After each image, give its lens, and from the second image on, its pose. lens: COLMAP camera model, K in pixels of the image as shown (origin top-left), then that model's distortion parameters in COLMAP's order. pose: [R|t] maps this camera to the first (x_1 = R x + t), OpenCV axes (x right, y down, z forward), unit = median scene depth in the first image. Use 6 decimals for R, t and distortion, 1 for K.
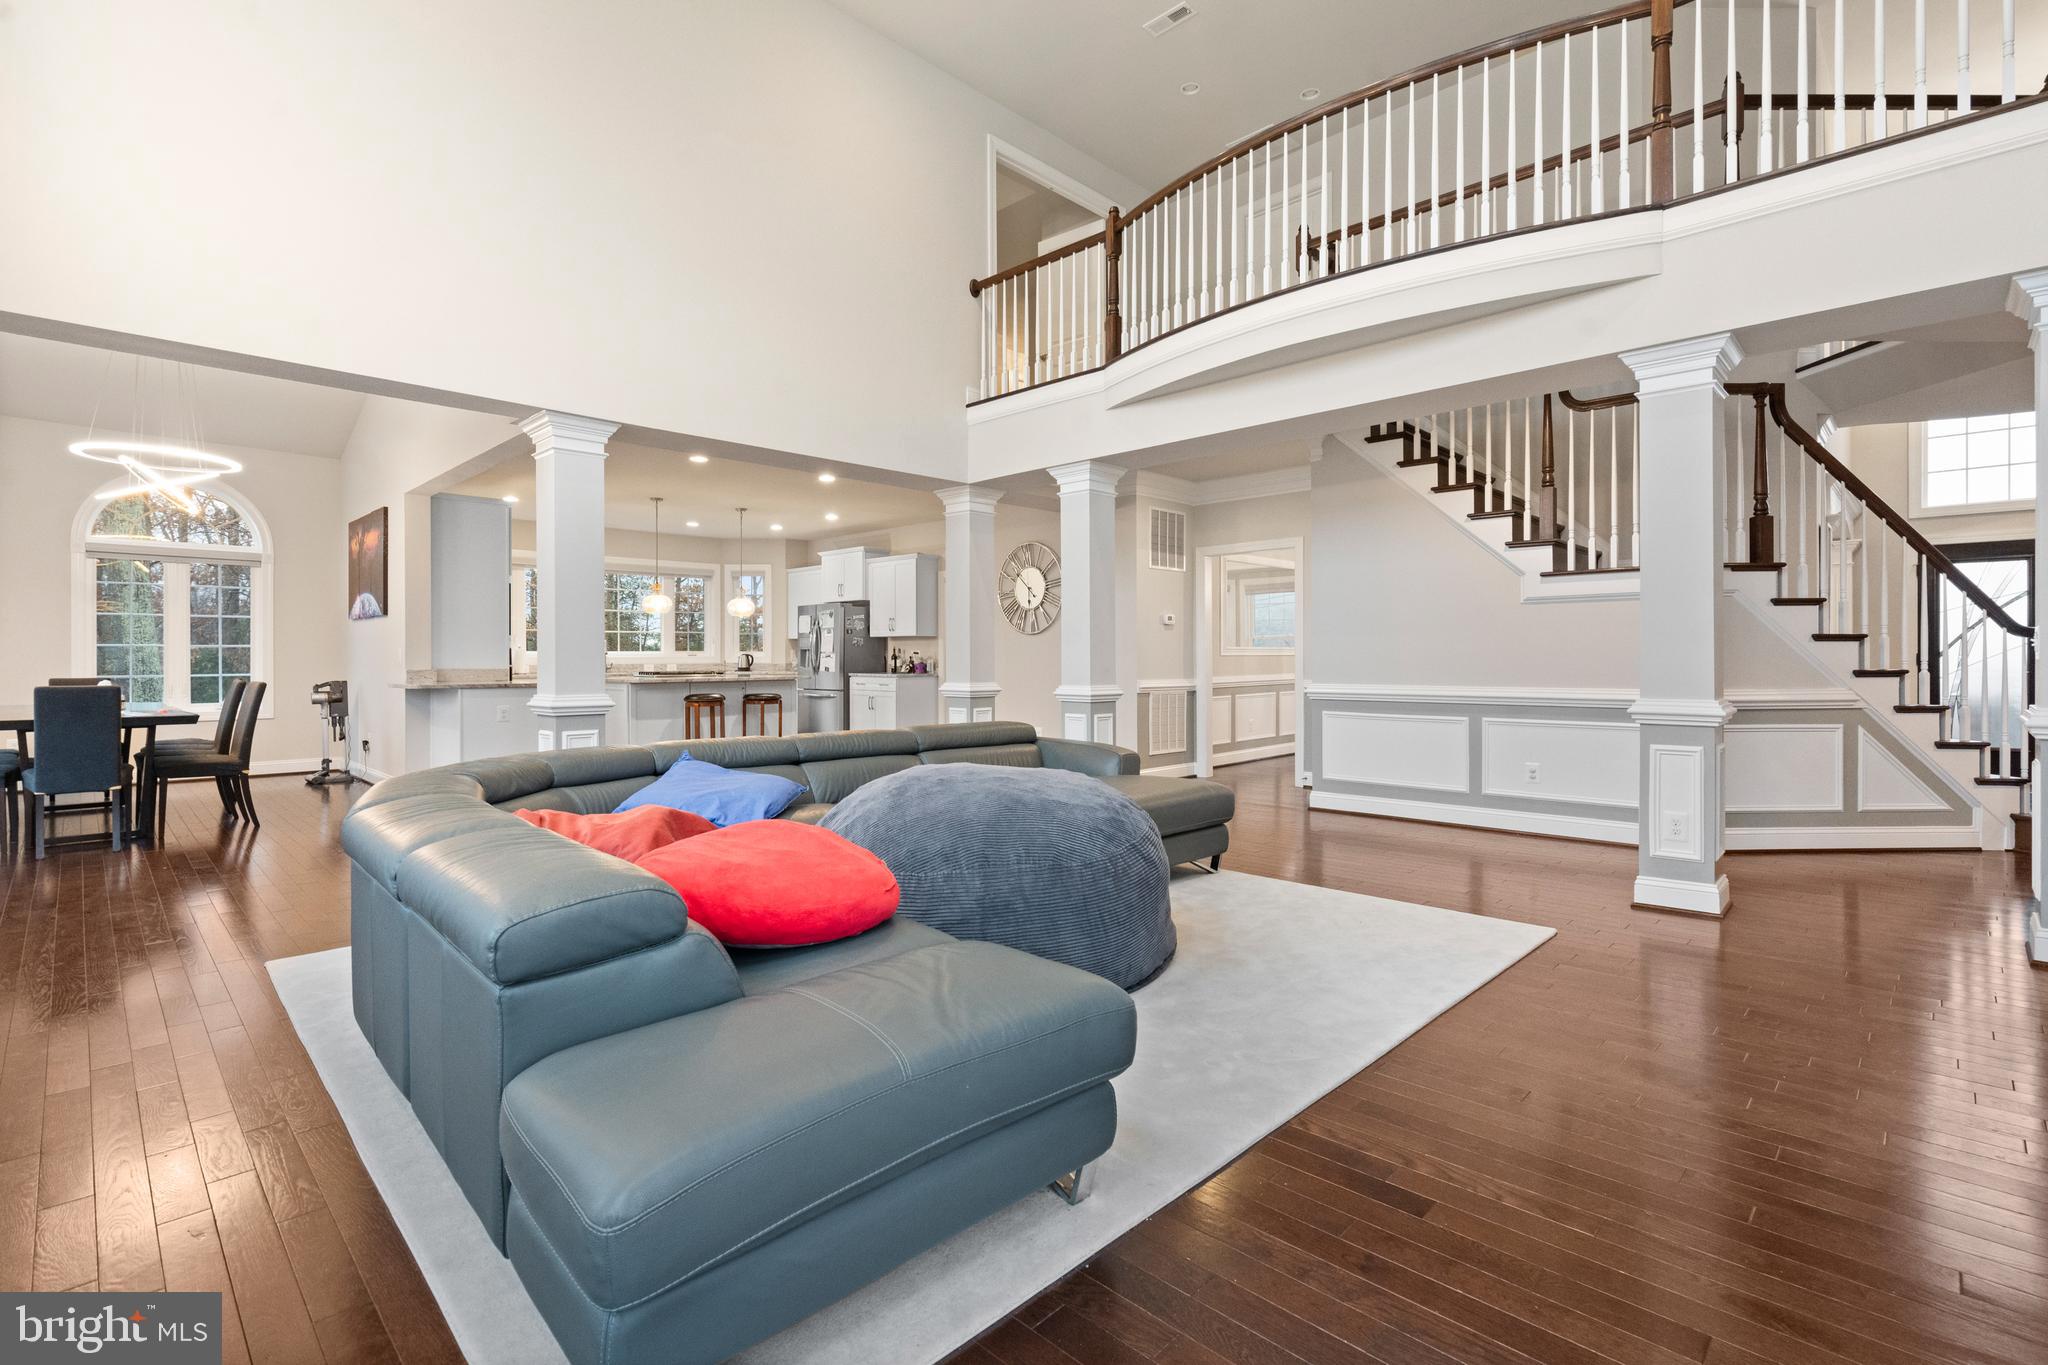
lens RADIAL K [[946.1, 0, 1031.5], [0, 946.1, 677.1], [0, 0, 1]] dist [-0.001540, 0.000058]
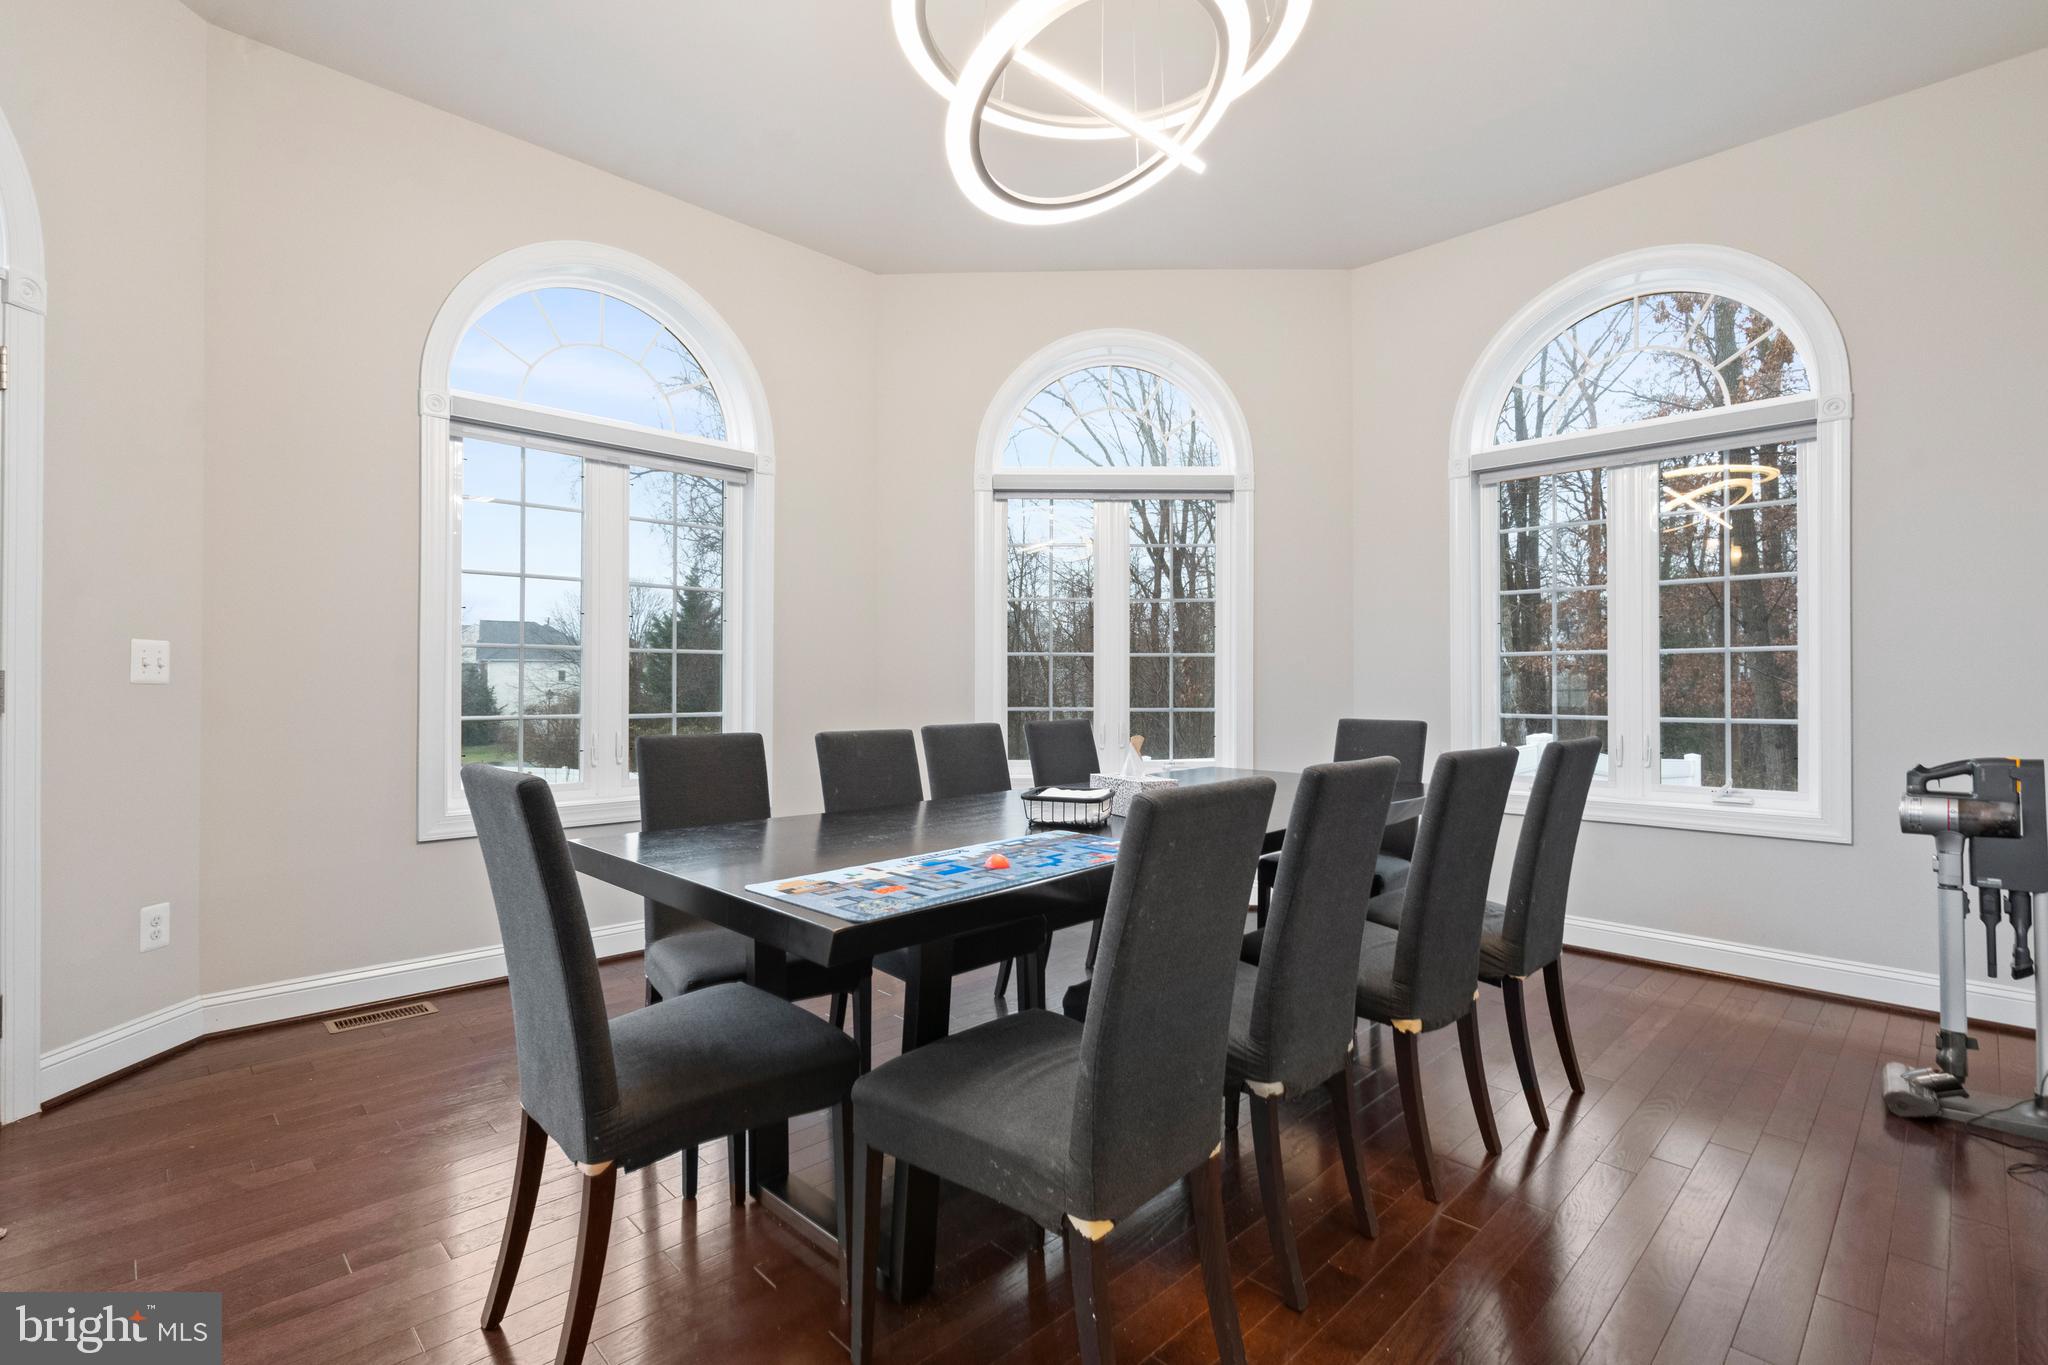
lens RADIAL K [[946.1, 0, 1031.5], [0, 946.1, 677.1], [0, 0, 1]] dist [-0.001540, 0.000058]
pose [[0.002594, -0.014701, -0.999889, -0.461454], [-0.013516, 0.999800, -0.014735, -0.011641], [0.999905, 0.013552, 0.002395, 0.718404]]
